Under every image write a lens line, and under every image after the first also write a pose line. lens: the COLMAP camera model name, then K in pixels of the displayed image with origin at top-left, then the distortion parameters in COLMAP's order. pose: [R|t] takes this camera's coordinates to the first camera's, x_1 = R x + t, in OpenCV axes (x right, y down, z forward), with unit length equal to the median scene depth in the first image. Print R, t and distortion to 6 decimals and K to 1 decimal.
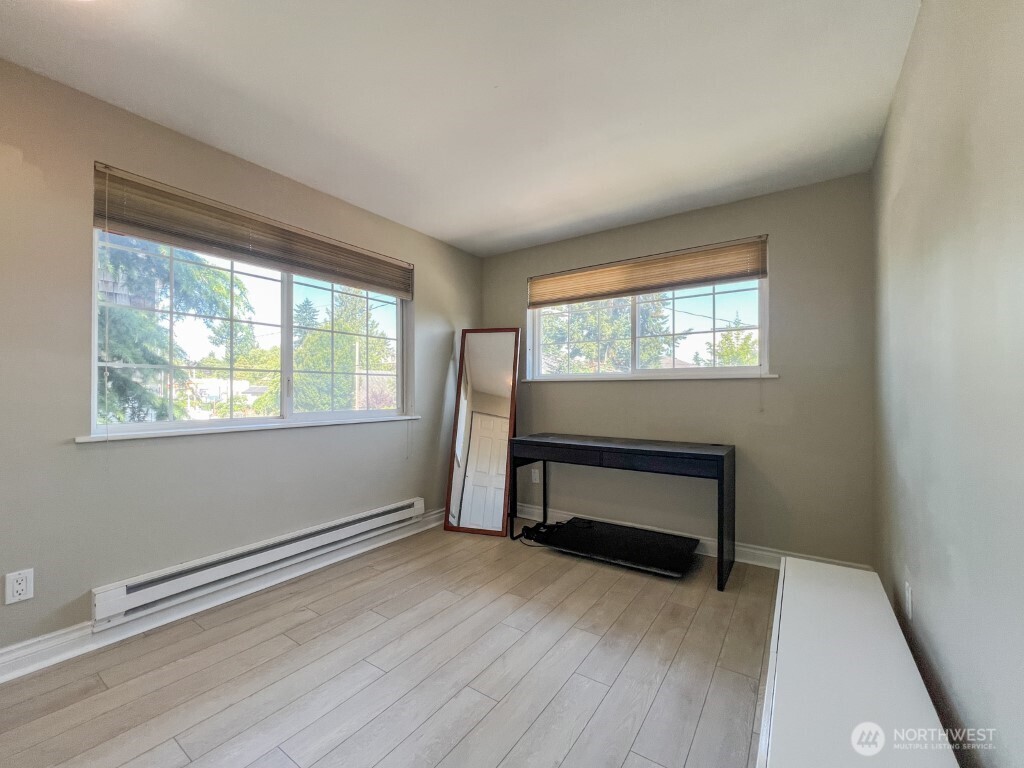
lens RADIAL K [[423.4, 0, 510.5], [0, 423.4, 392.6], [0, 0, 1]] dist [0.000770, 0.000856]
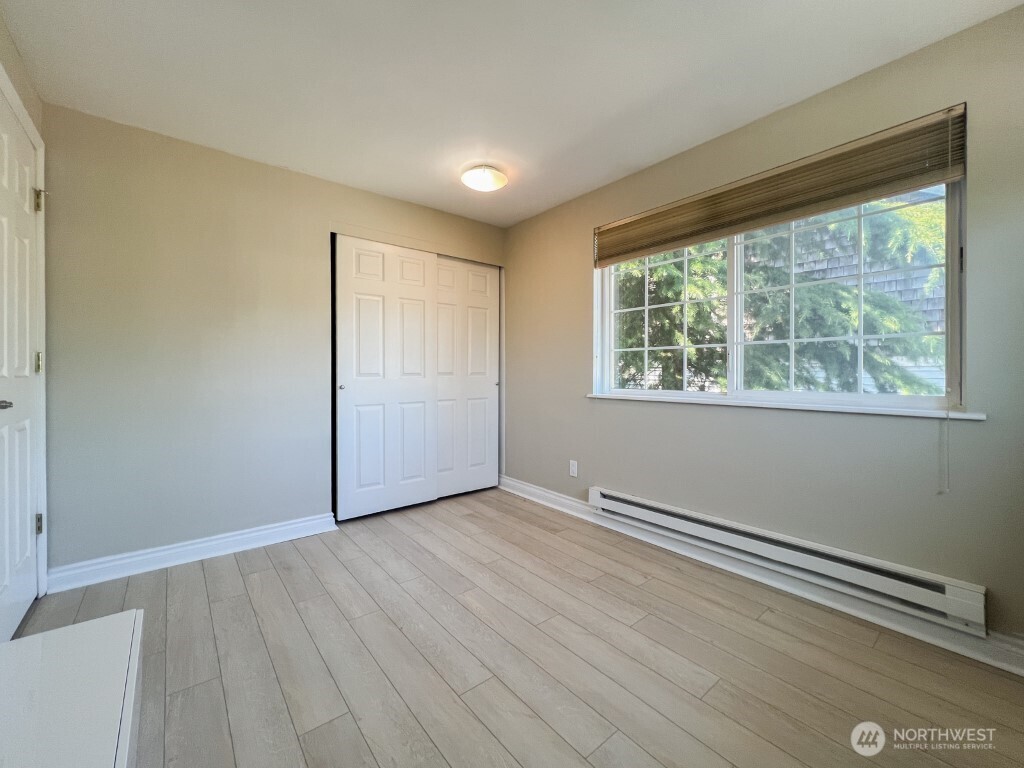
lens RADIAL K [[423.4, 0, 512.4], [0, 423.4, 374.2], [0, 0, 1]] dist [0.000770, 0.000856]
pose [[-0.277651, 0.005205, -0.960668, 0.532412], [-0.000432, 0.999985, 0.005542, 0.010931], [0.960682, 0.001954, -0.277644, 0.877123]]
